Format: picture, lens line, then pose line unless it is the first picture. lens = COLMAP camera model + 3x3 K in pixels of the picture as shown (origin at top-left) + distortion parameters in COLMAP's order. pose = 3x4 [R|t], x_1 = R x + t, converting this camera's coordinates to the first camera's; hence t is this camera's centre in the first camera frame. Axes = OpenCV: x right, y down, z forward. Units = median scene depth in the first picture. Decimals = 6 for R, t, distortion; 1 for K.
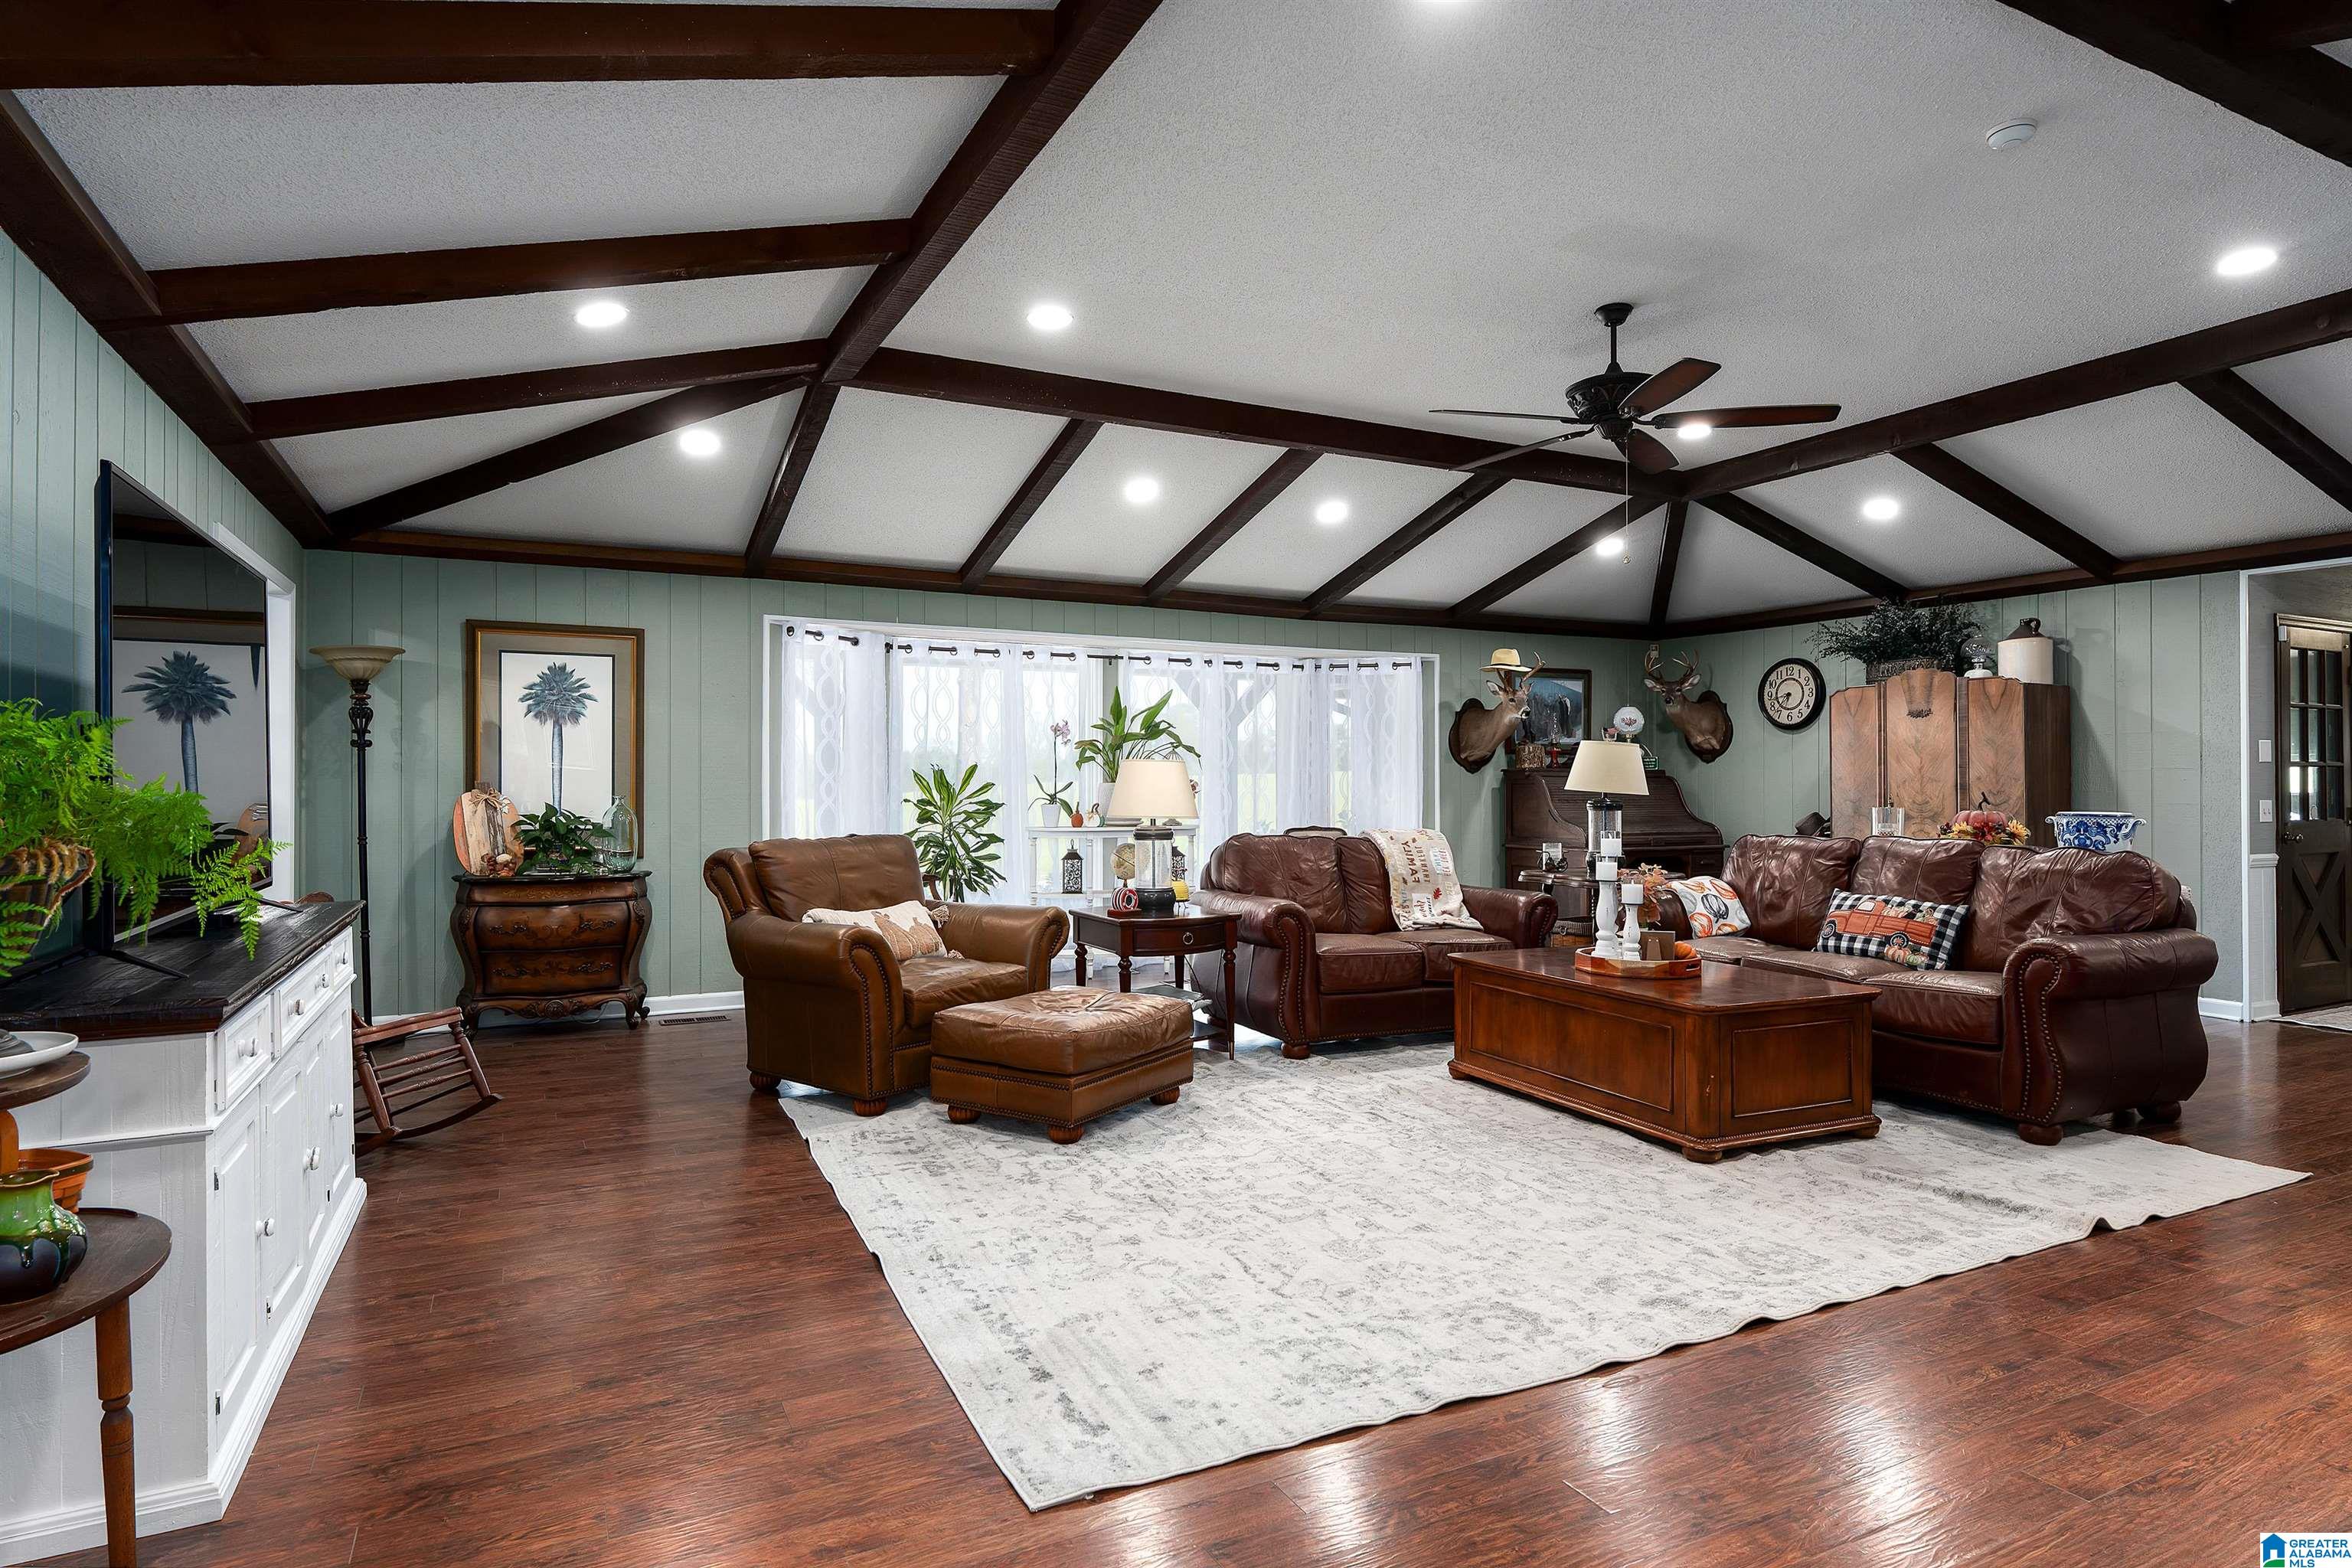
lens RADIAL K [[1278.2, 0, 1162.1], [0, 1278.2, 783.9], [0, 0, 1]] dist [-0.004770, 0.000701]
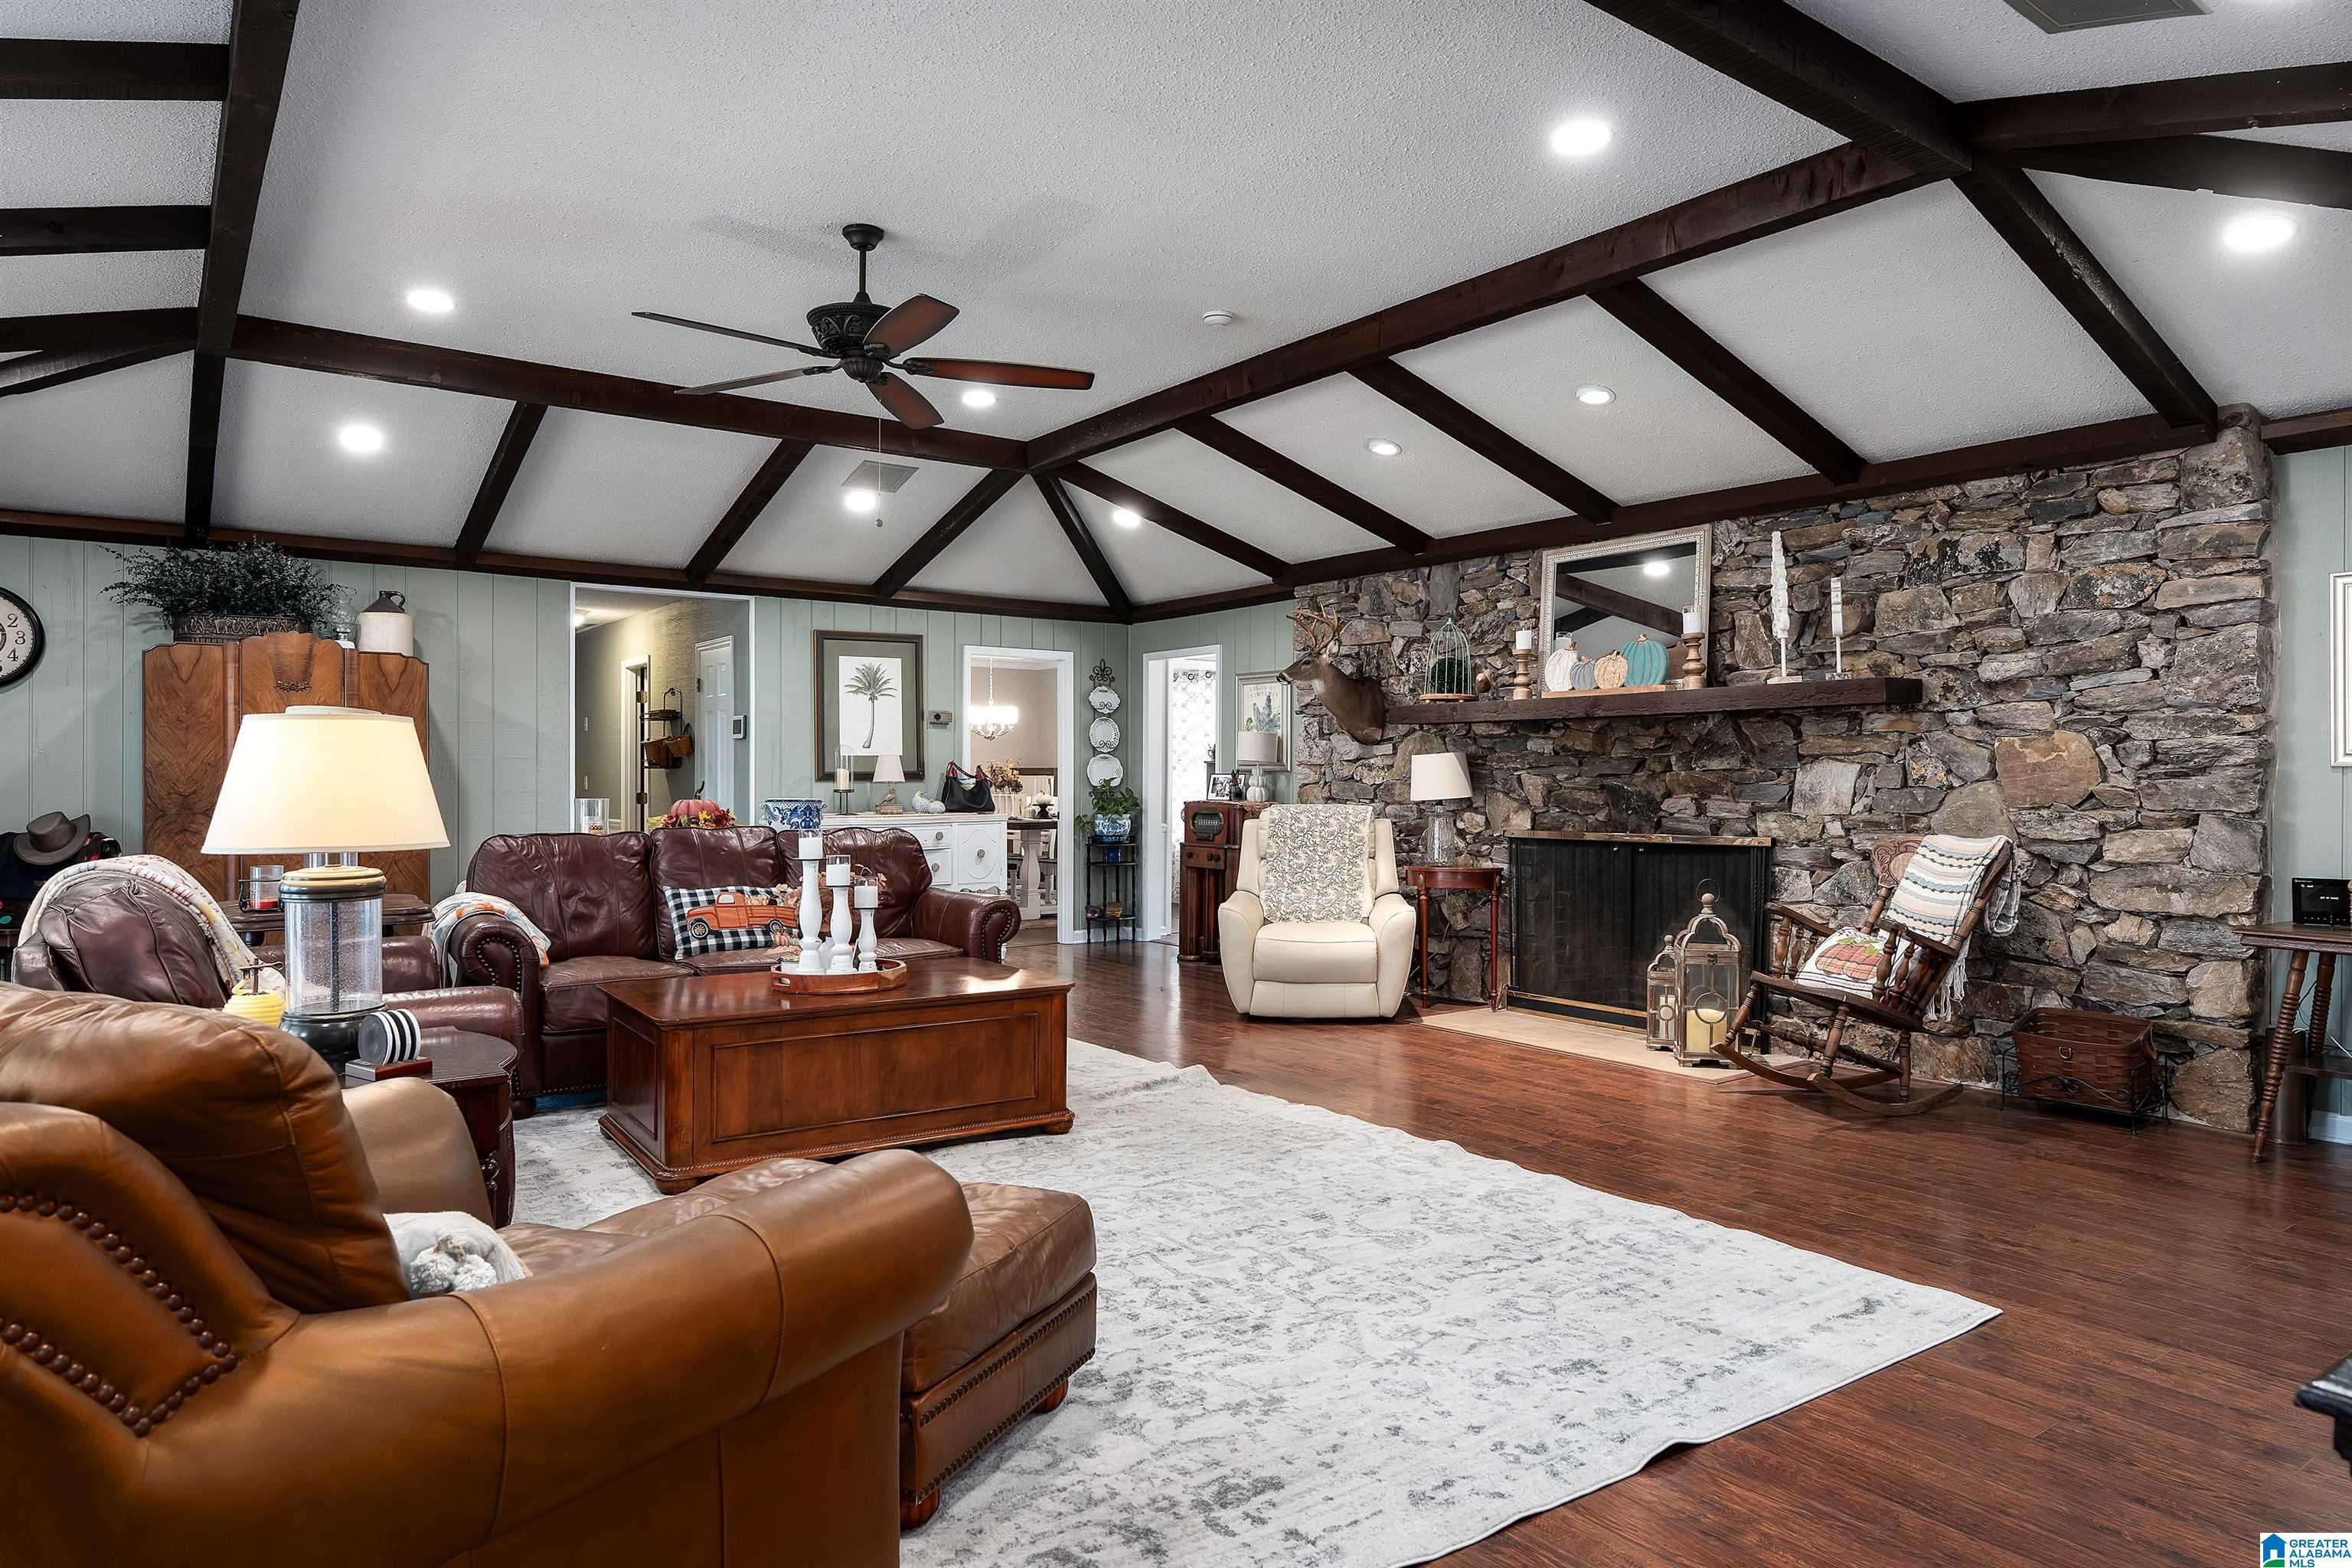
lens RADIAL K [[1412.5, 0, 1168.7], [0, 1412.5, 782.4], [0, 0, 1]] dist [-0.002556, -0.000513]
pose [[-0.175396, -0.005527, 0.984482, -0.787161], [-0.004526, 0.999978, 0.004808, -0.000721], [-0.984488, -0.003612, -0.175417, 1.180812]]
